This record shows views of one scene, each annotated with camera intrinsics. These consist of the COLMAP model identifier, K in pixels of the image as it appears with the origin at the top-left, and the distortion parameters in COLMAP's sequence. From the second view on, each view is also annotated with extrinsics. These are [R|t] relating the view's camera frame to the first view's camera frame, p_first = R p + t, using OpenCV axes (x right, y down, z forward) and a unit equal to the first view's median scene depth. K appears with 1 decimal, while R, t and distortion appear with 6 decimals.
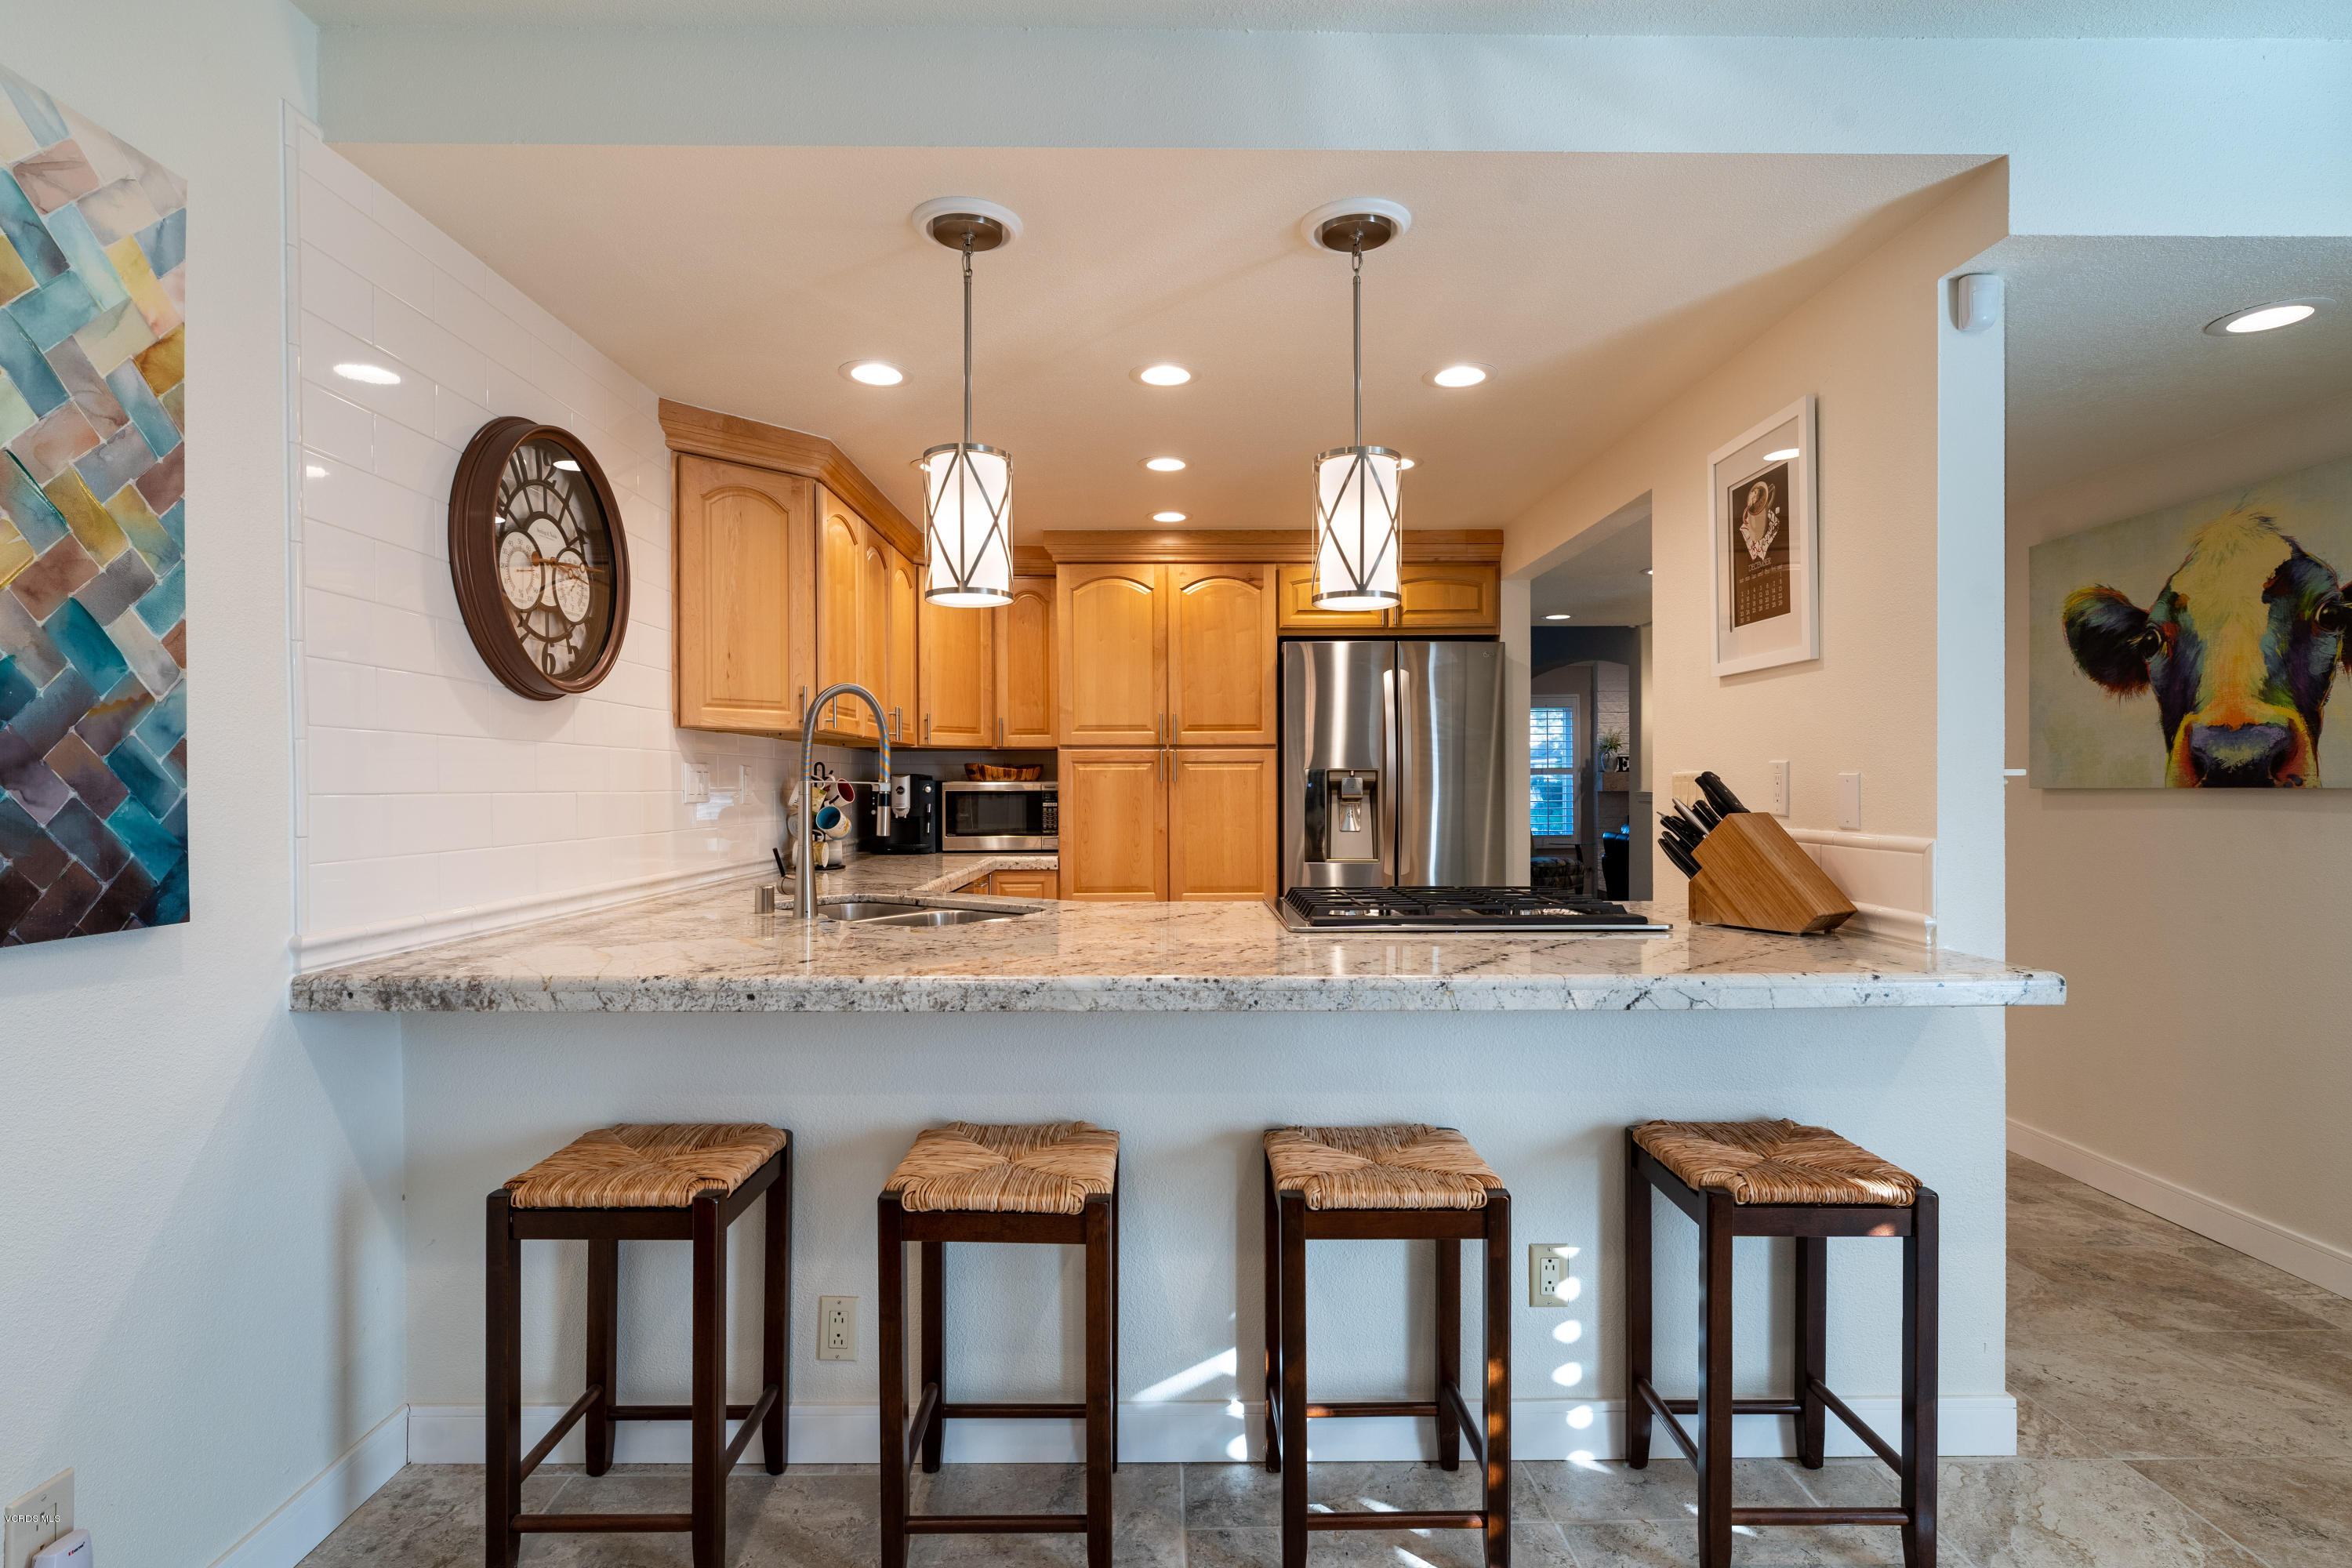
lens RADIAL K [[1142.9, 0, 1177.3], [0, 1142.9, 791.1], [0, 0, 1]] dist [0.001514, -0.001038]
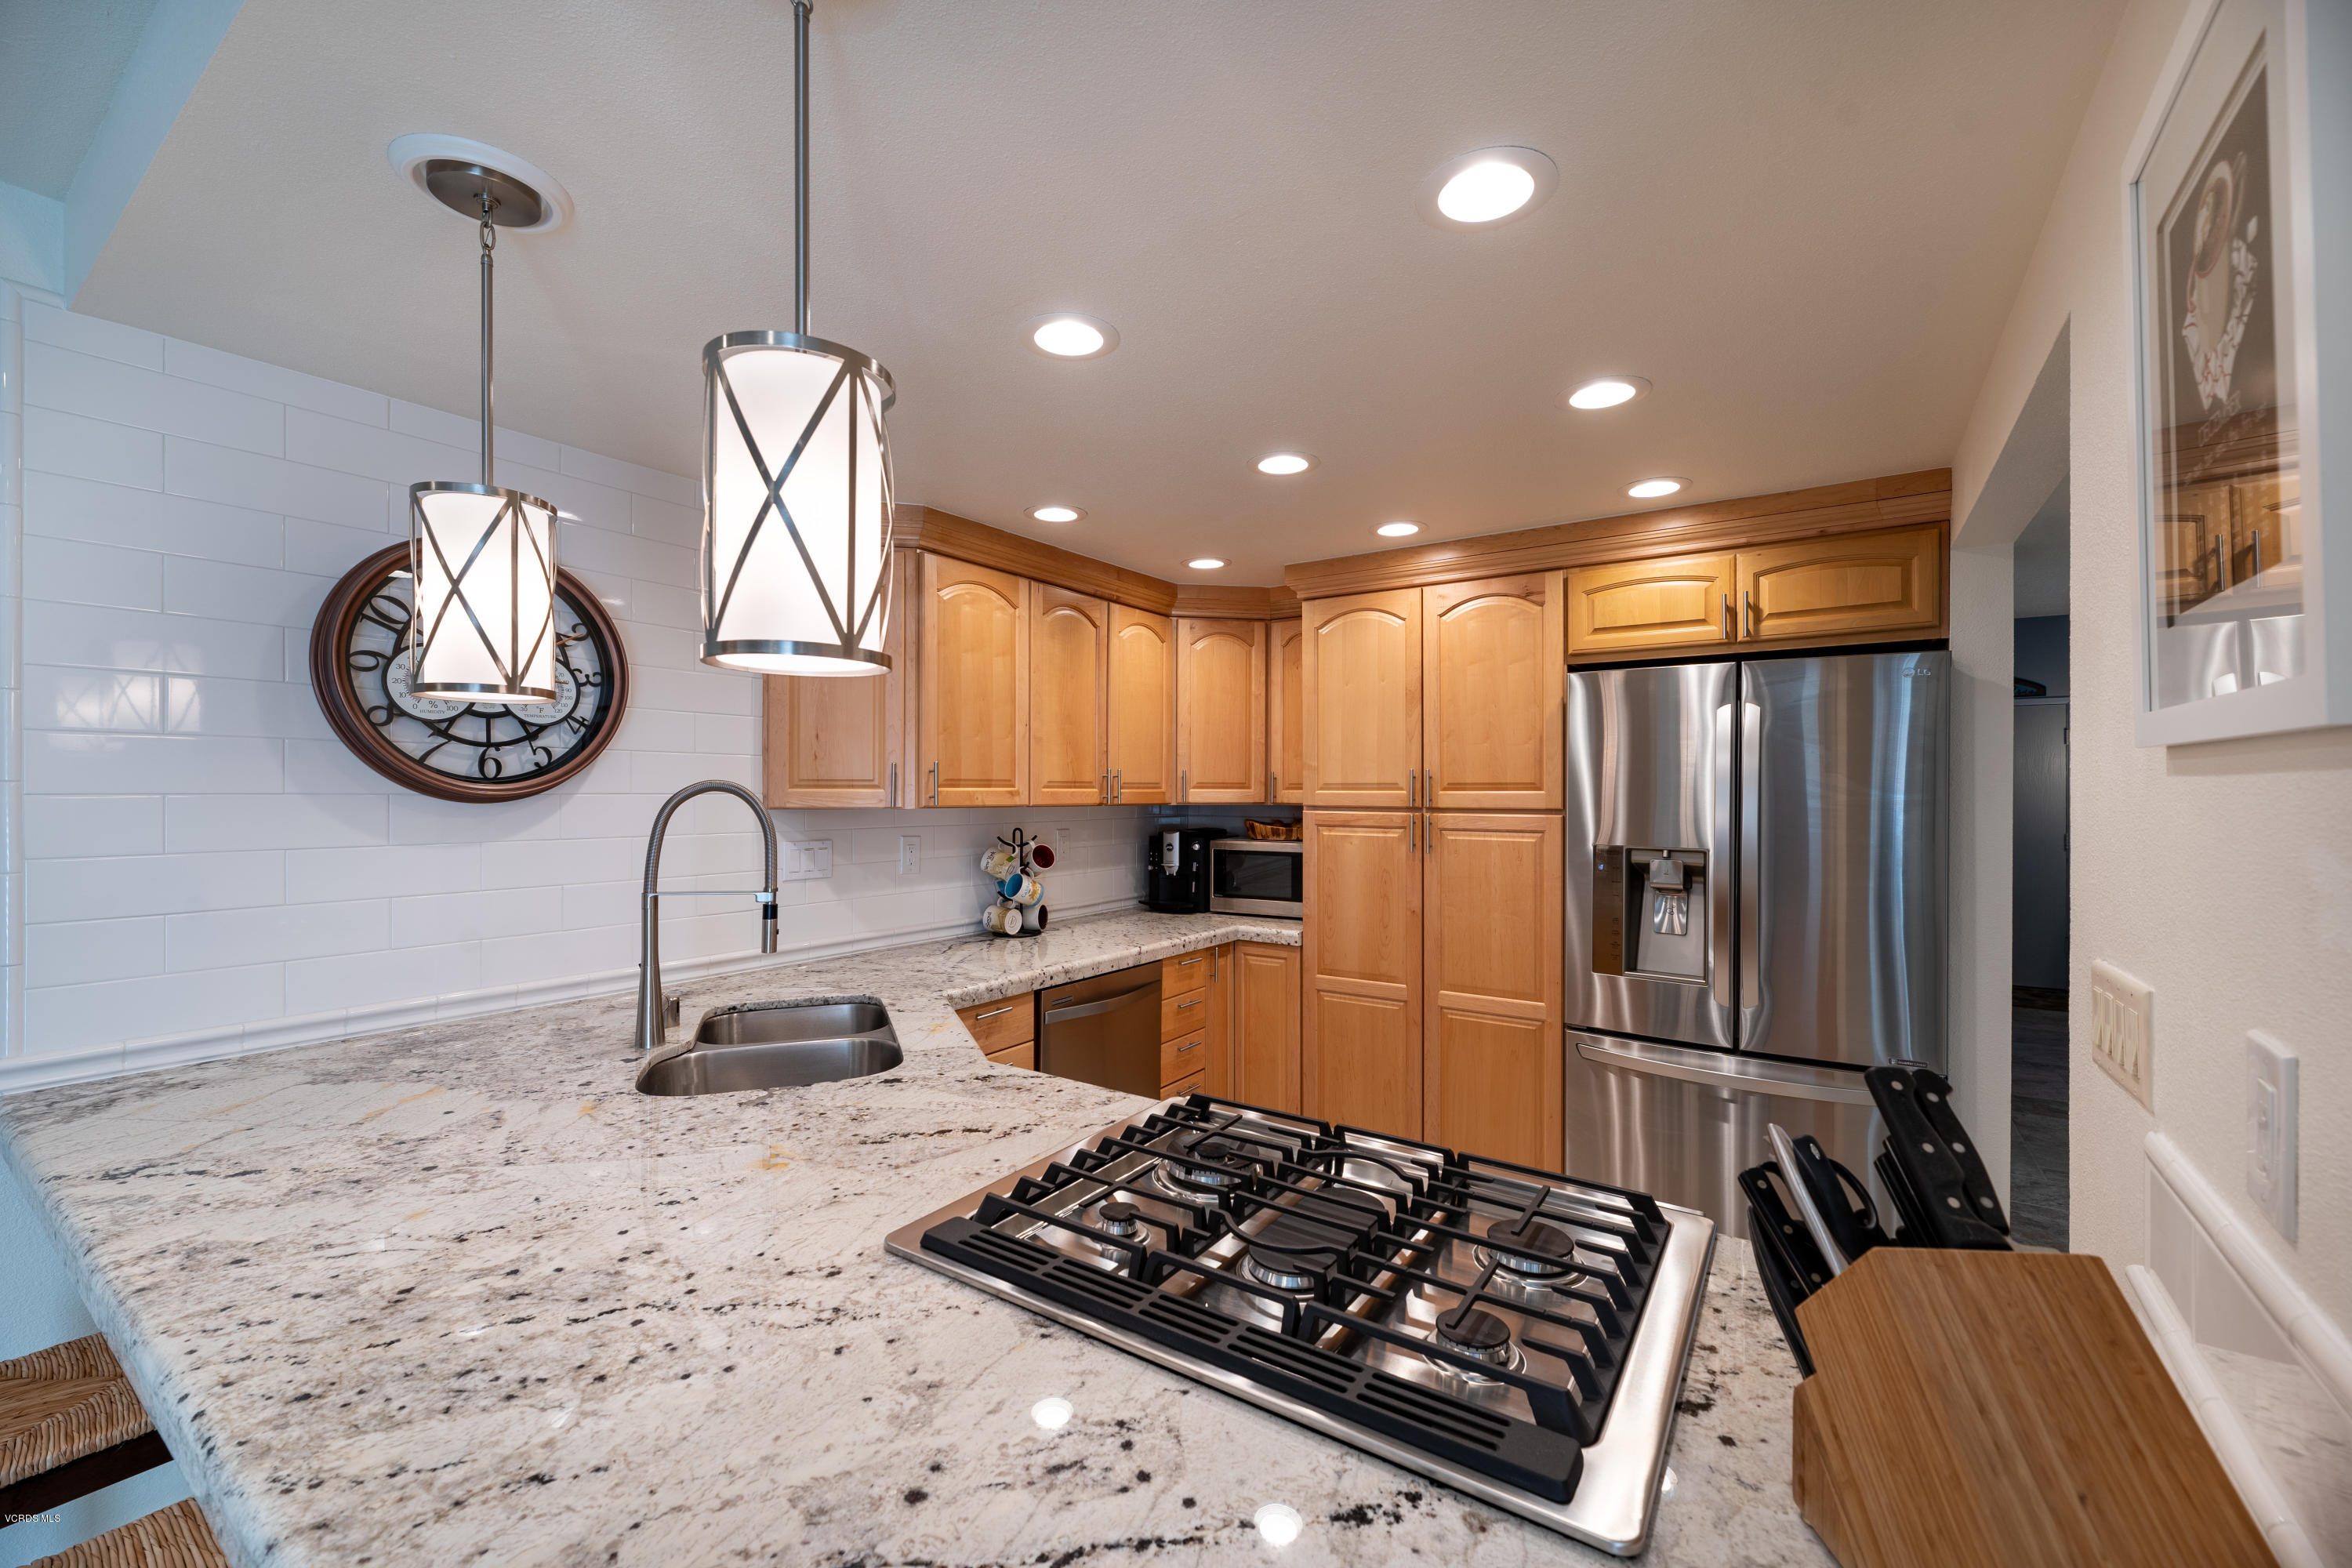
lens RADIAL K [[945.1, 0, 1166.9], [0, 945.1, 784.6], [0, 0, 1]] dist [0.001437, 0.000090]
pose [[0.816179, 0.003799, -0.577786, 0.414420], [-0.009735, 0.999927, -0.007177, -0.088530], [0.577717, 0.011483, 0.816157, 0.603565]]
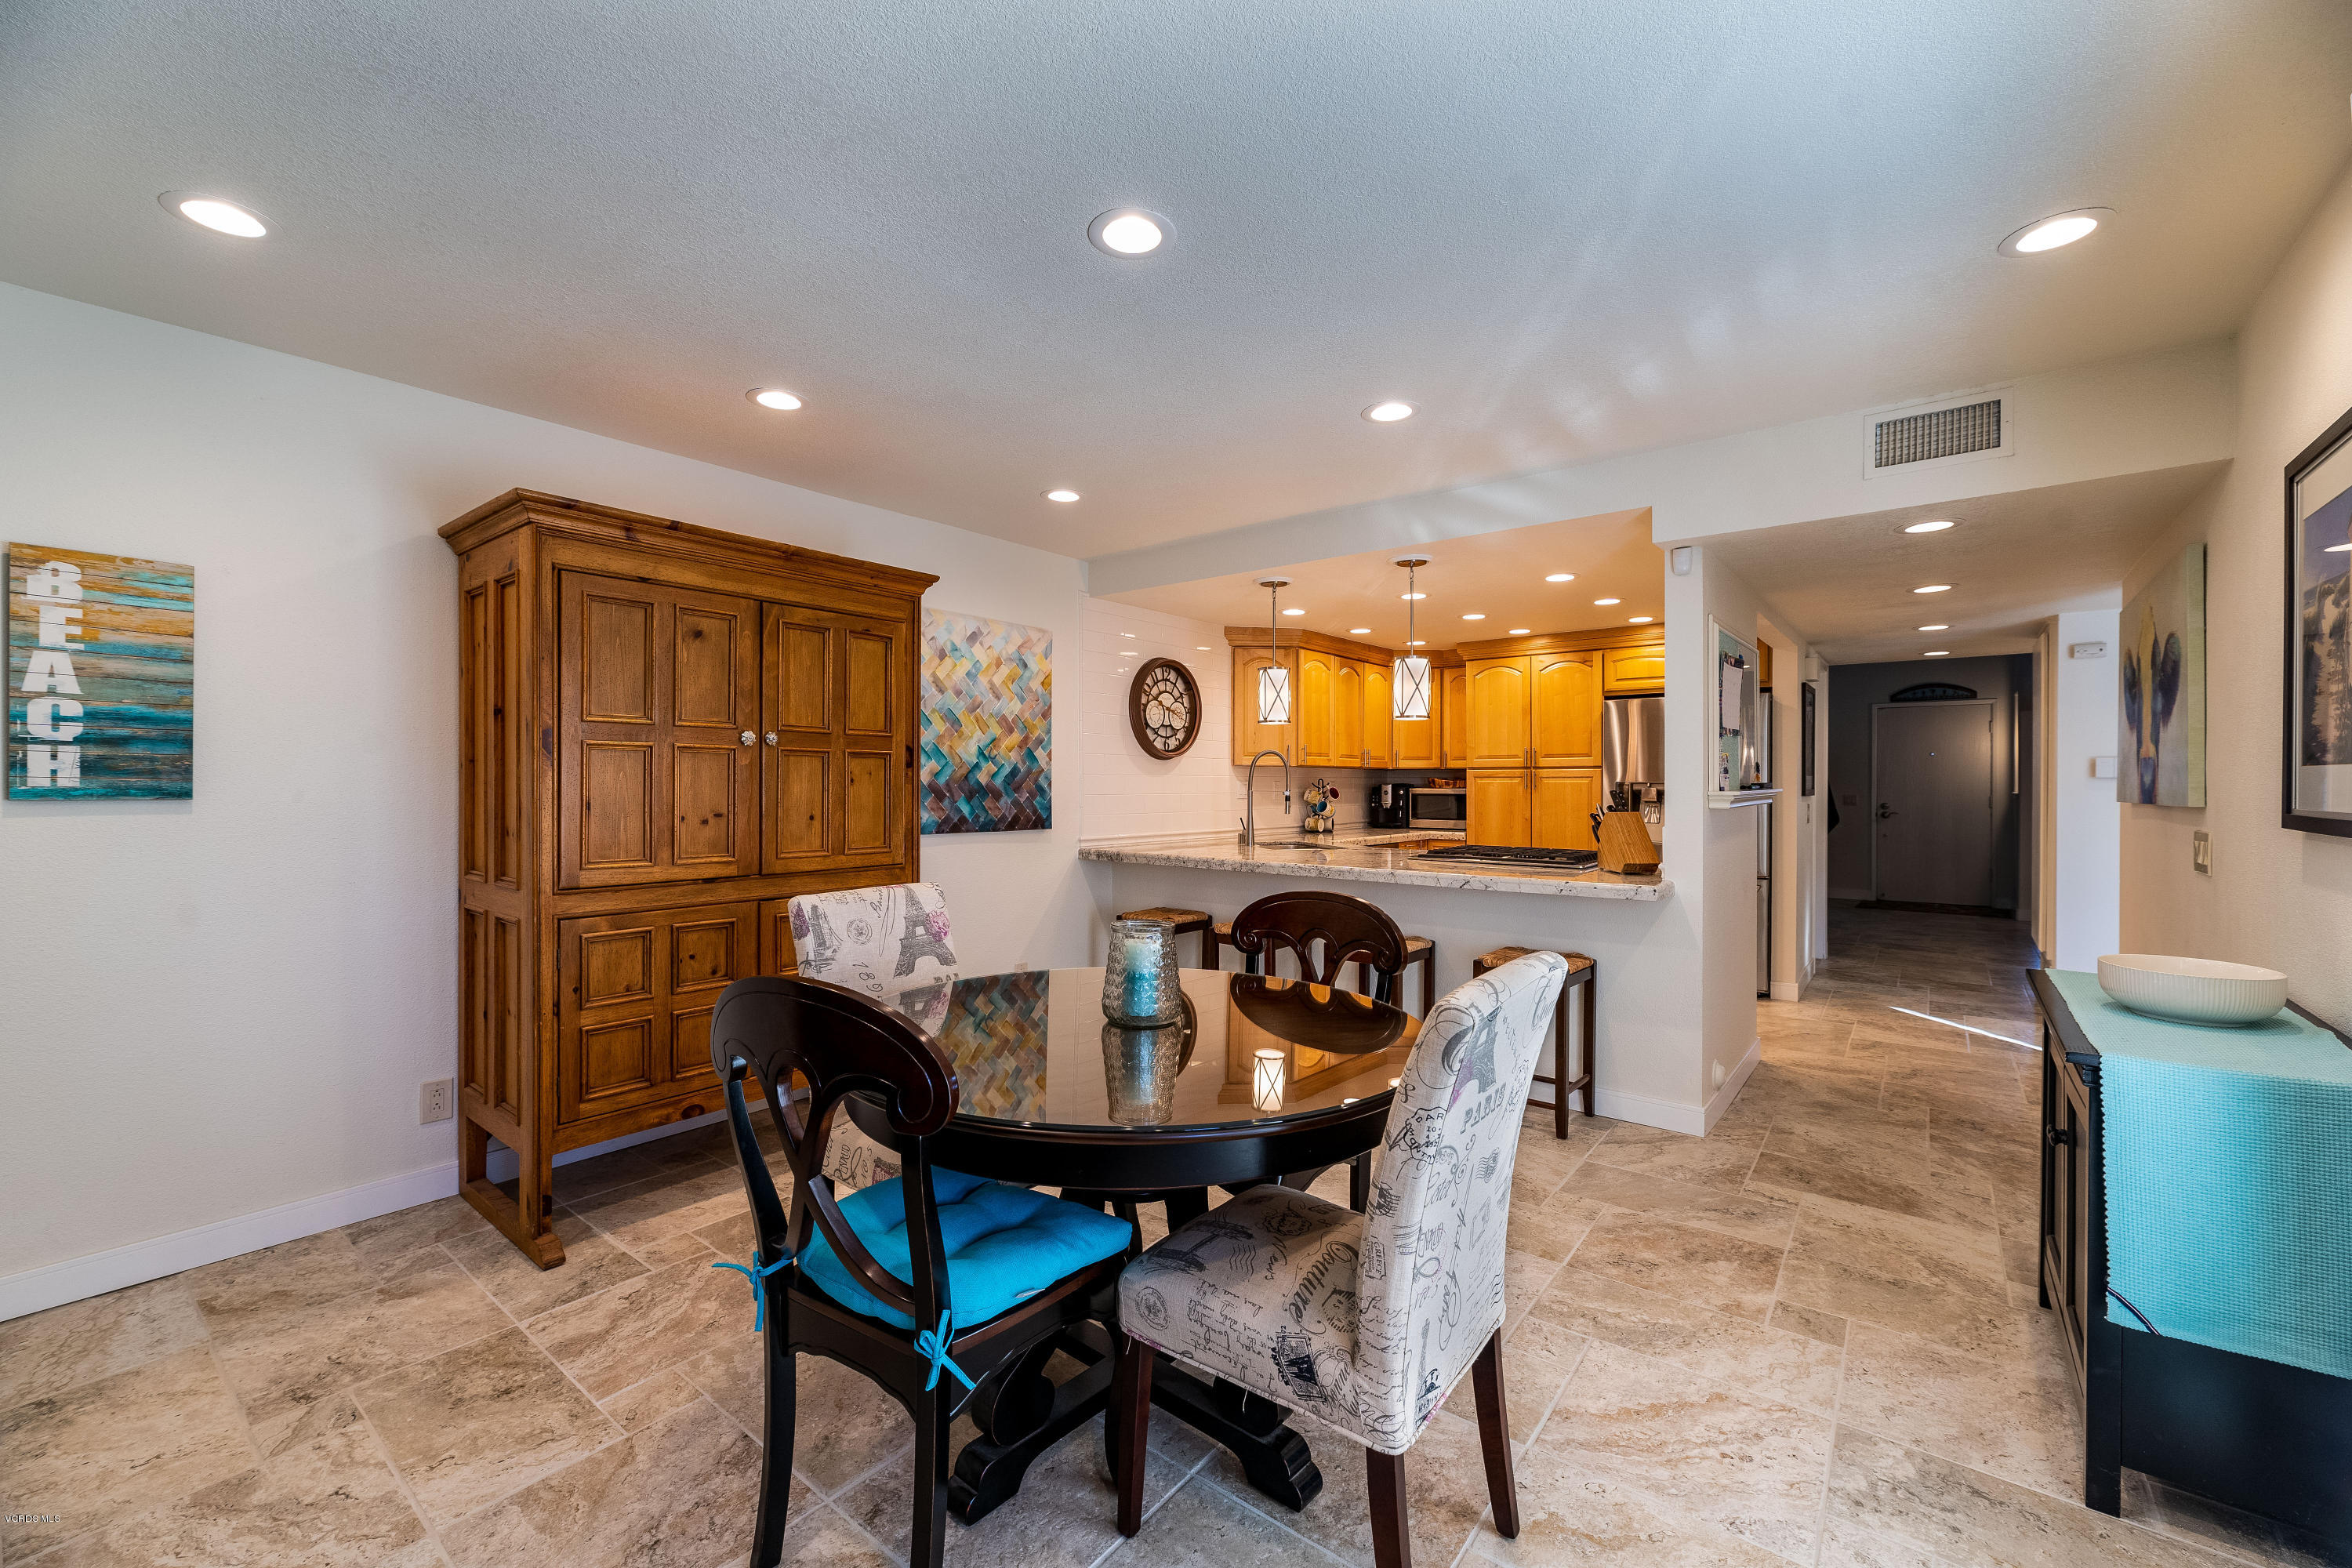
lens RADIAL K [[945.1, 0, 1169.1], [0, 945.1, 787.8], [0, 0, 1]] dist [0.001437, 0.000090]
pose [[0.768322, 0.007285, -0.640022, 0.813550], [-0.007248, 0.999970, 0.002681, -0.018228], [0.640022, 0.002580, 0.768352, -0.653334]]
